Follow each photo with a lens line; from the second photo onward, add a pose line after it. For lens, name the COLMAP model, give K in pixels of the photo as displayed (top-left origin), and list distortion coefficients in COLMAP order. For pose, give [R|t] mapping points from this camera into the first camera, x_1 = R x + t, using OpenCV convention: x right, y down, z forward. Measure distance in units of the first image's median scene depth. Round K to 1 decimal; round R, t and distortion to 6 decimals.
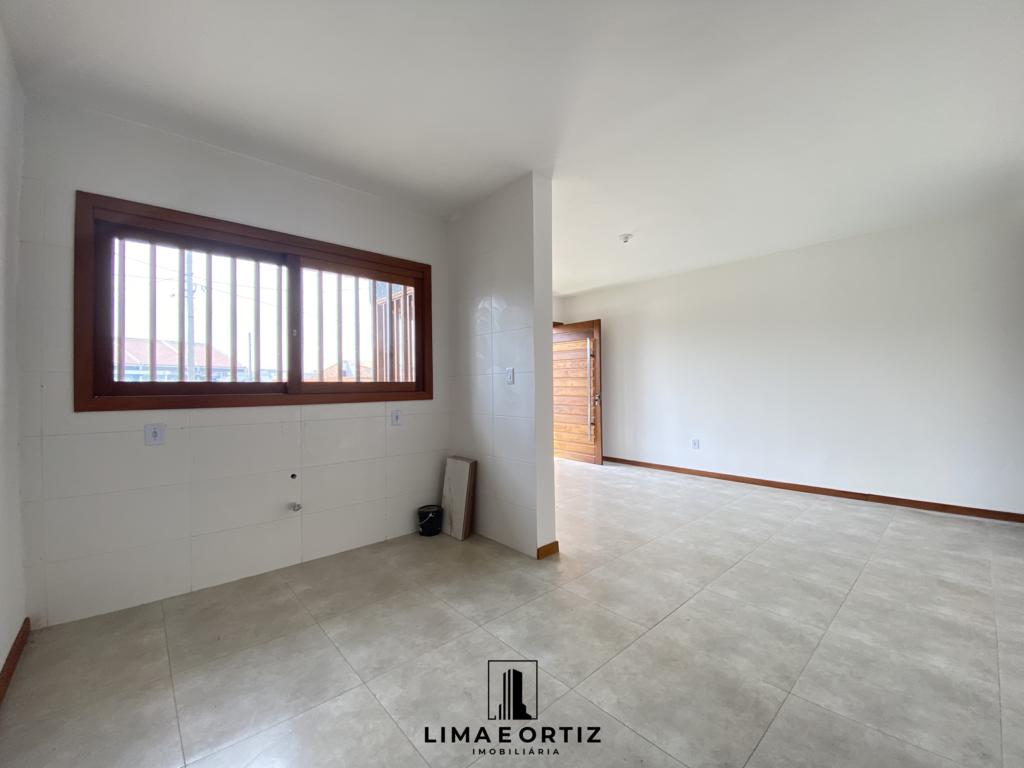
lens RADIAL K [[412.5, 0, 513.6], [0, 412.5, 380.3], [0, 0, 1]] dist [0.005536, -0.012984]
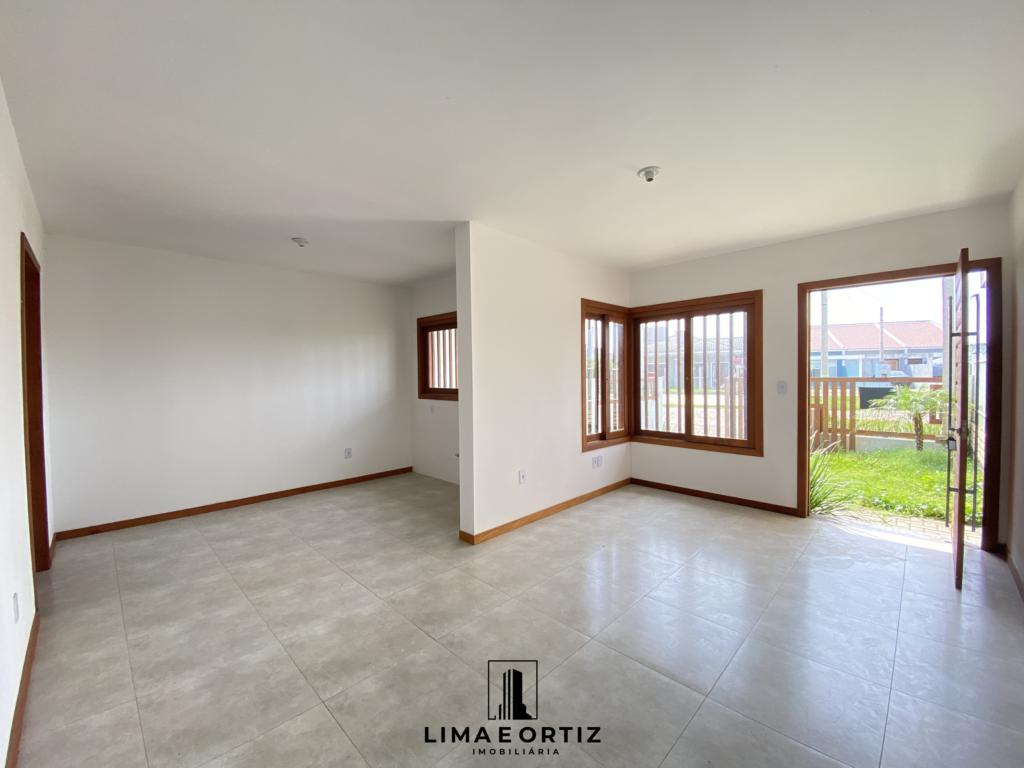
lens RADIAL K [[412.5, 0, 513.7], [0, 412.5, 379.1], [0, 0, 1]] dist [0.005536, -0.012984]
pose [[0.059016, 0.016232, -0.998125, 1.306540], [0.022004, 0.999604, 0.017557, -0.068830], [0.998014, -0.022999, 0.058635, 1.100067]]
